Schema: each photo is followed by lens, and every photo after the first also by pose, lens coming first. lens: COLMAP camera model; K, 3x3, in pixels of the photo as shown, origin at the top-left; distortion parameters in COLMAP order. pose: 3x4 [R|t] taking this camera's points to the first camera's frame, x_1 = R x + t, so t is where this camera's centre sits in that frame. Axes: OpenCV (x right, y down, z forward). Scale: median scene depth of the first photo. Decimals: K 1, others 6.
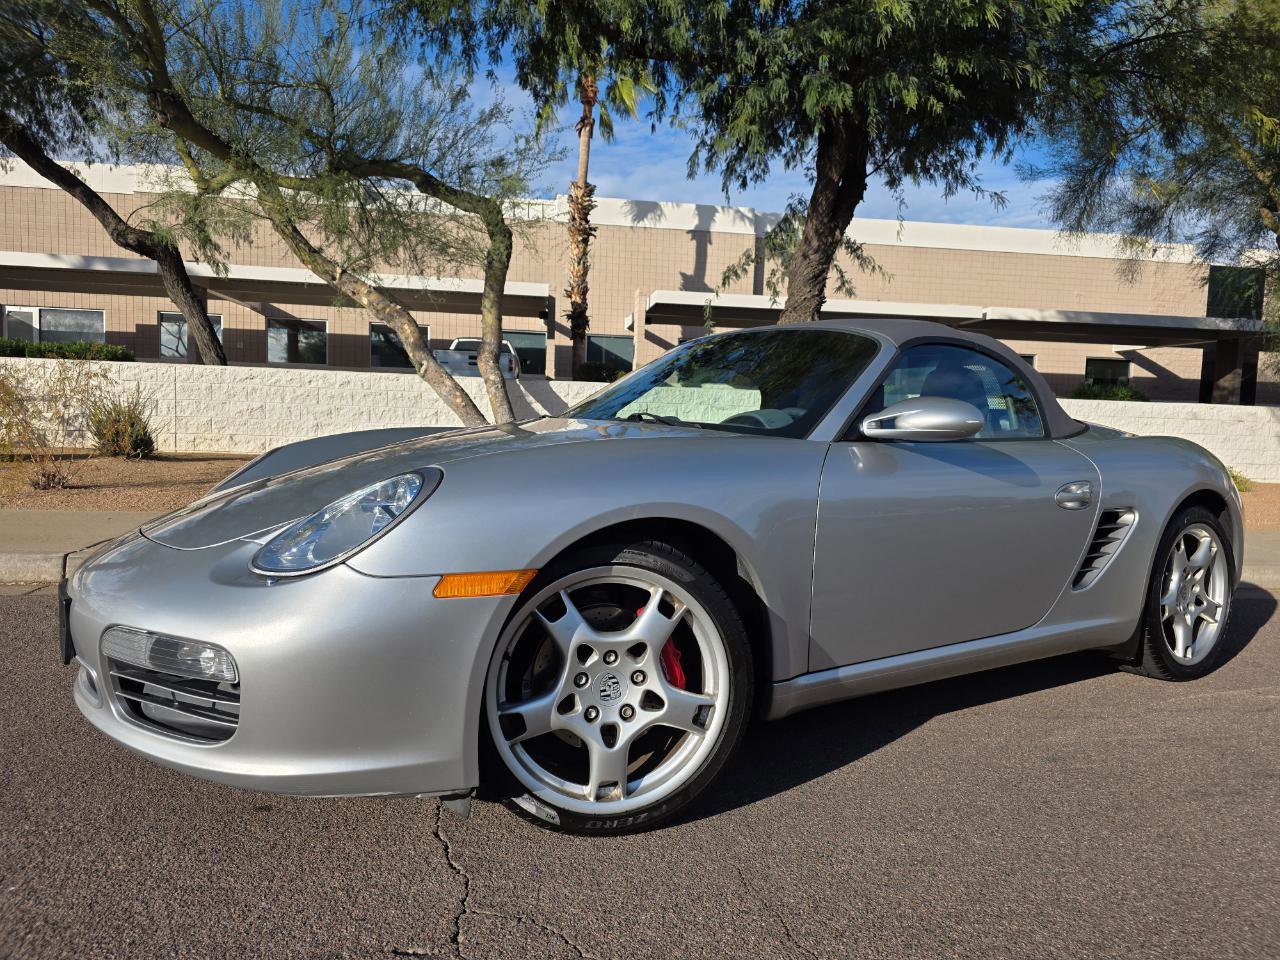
lens RADIAL K [[860.9, 0, 645.0], [0, 860.9, 490.7], [0, 0, 1]] dist [0.046409, -0.043418]
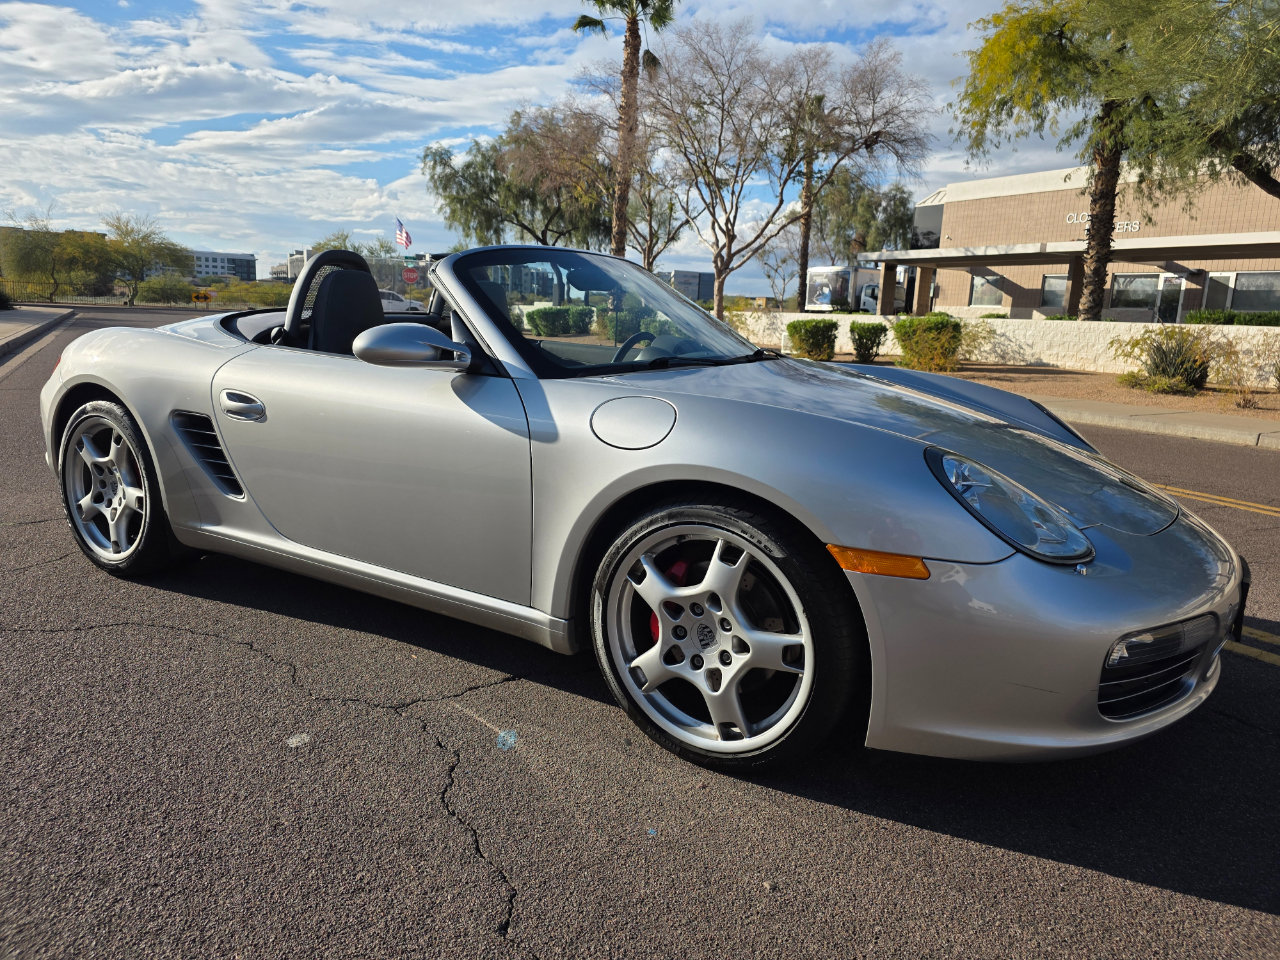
lens RADIAL K [[860.9, 0, 635.6], [0, 860.9, 474.3], [0, 0, 1]] dist [0.046409, -0.043418]
pose [[0.381303, 0.149916, -0.912213, 0.287869], [-0.111292, 0.987031, 0.115692, 0.040581], [0.917727, 0.057409, 0.393042, -0.497144]]
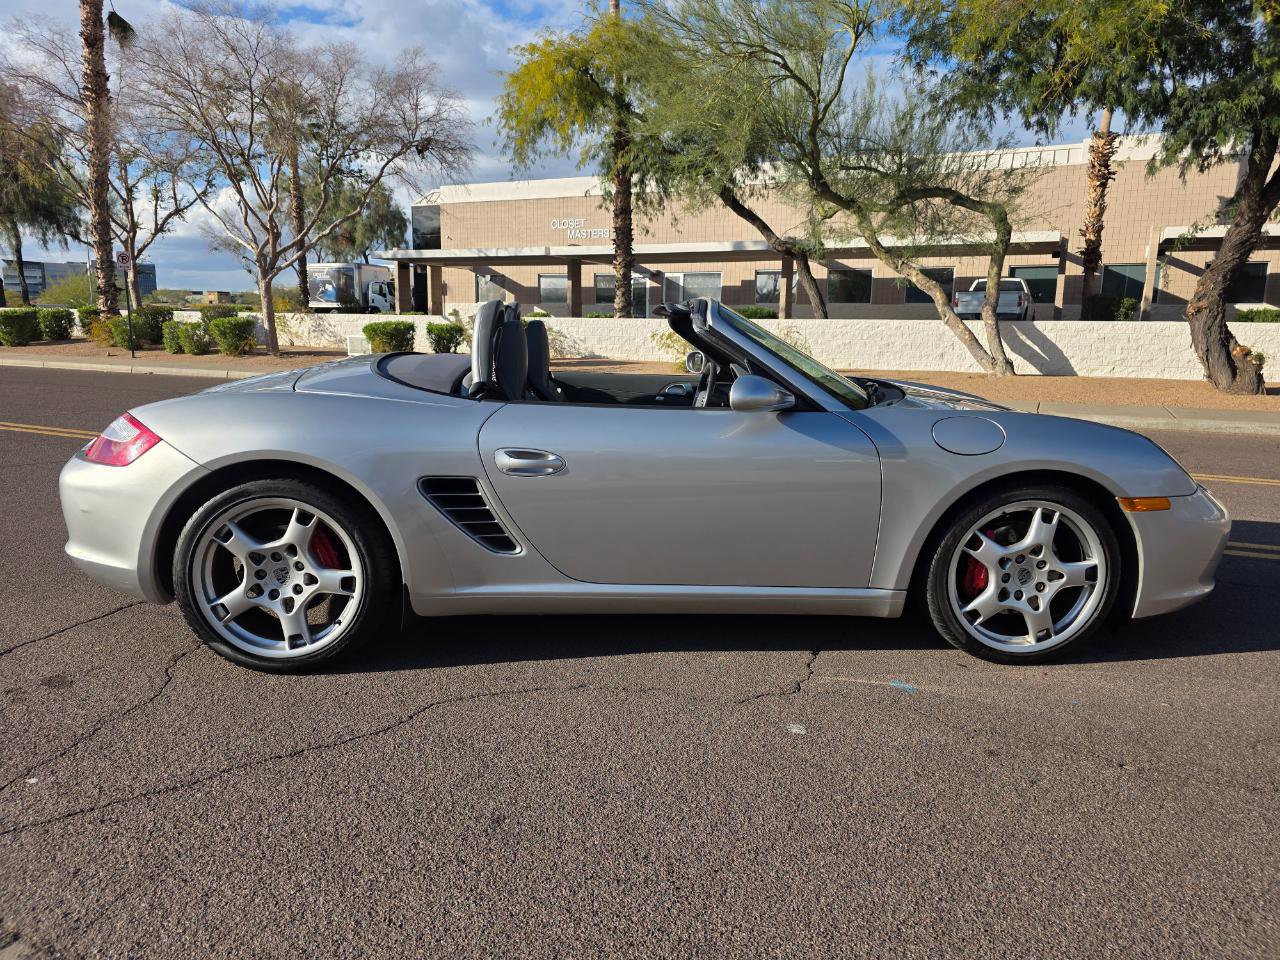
lens RADIAL K [[860.9, 0, 634.4], [0, 860.9, 481.4], [0, 0, 1]] dist [0.046409, -0.043418]
pose [[0.830625, 0.076804, -0.551510, 0.179383], [-0.034098, 0.995599, 0.087293, 0.044948], [0.555788, -0.053702, 0.829588, -0.697926]]
